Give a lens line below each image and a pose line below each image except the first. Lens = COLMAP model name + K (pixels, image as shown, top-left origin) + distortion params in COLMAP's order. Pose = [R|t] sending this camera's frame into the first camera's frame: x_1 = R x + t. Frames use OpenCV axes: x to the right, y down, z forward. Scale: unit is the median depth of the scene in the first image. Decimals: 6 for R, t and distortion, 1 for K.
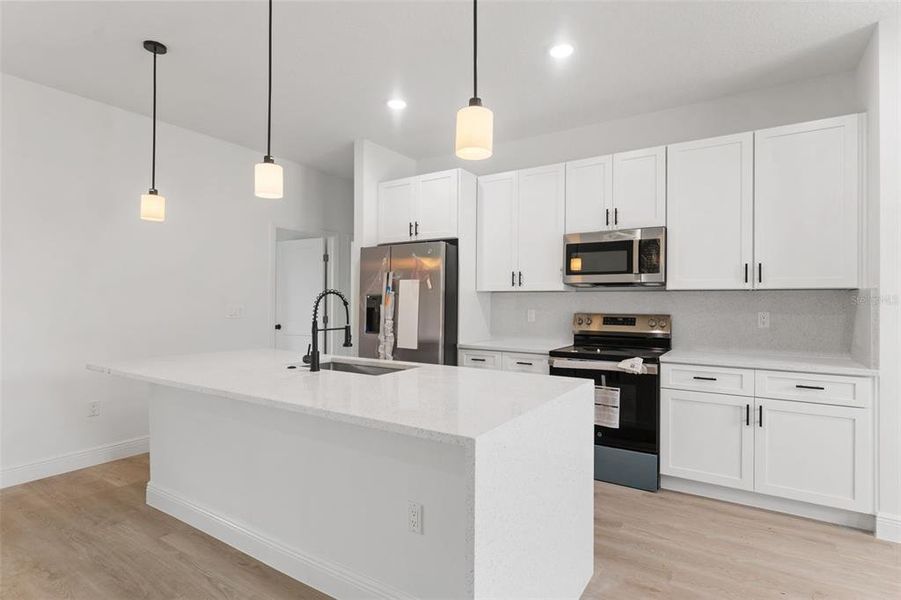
lens RADIAL K [[457.0, 0, 450.5], [0, 457.0, 300.0], [0, 0, 1]] dist [-0.001545, -0.000370]
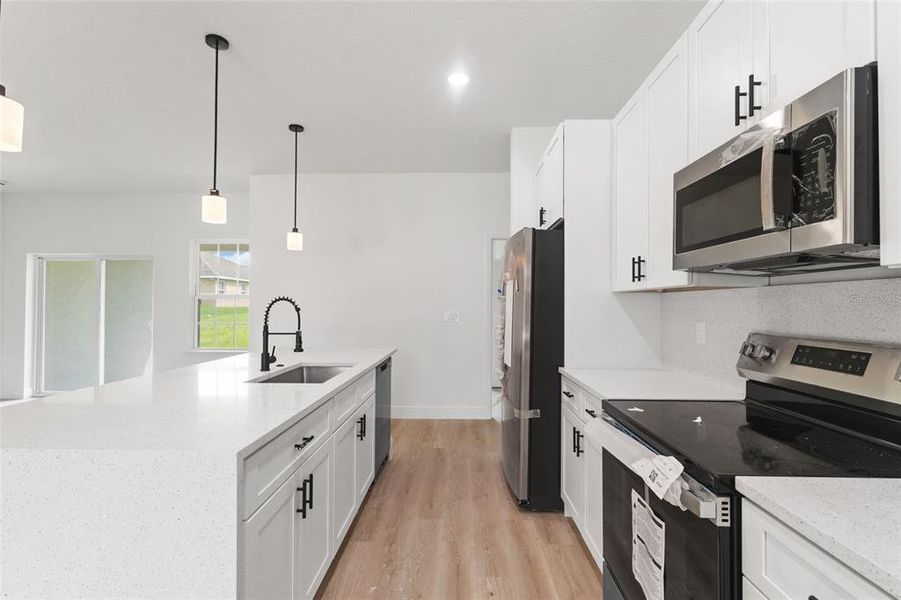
lens RADIAL K [[406.4, 0, 453.1], [0, 406.4, 301.0], [0, 0, 1]] dist [-0.000157, -0.000029]
pose [[0.531560, -0.014082, -0.846903, 0.508518], [0.001490, 0.999876, -0.015690, 0.002967], [0.847019, 0.007078, 0.531515, 0.572705]]
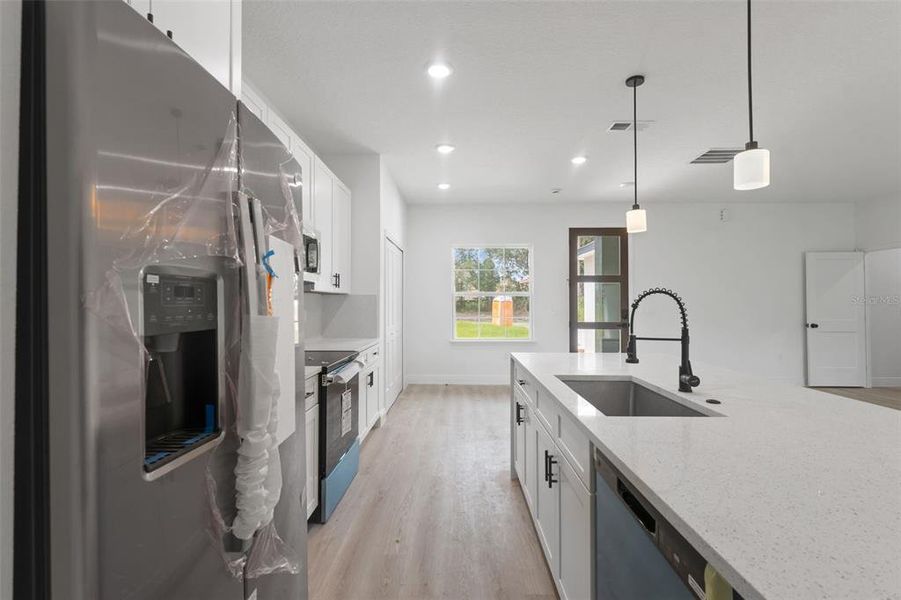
lens RADIAL K [[406.4, 0, 453.1], [0, 406.4, 301.0], [0, 0, 1]] dist [-0.000157, -0.000029]
pose [[-0.531162, -0.002076, 0.847268, -0.452711], [-0.008528, 0.999959, -0.002896, 0.001469], [-0.847227, -0.008764, -0.531158, 1.134772]]
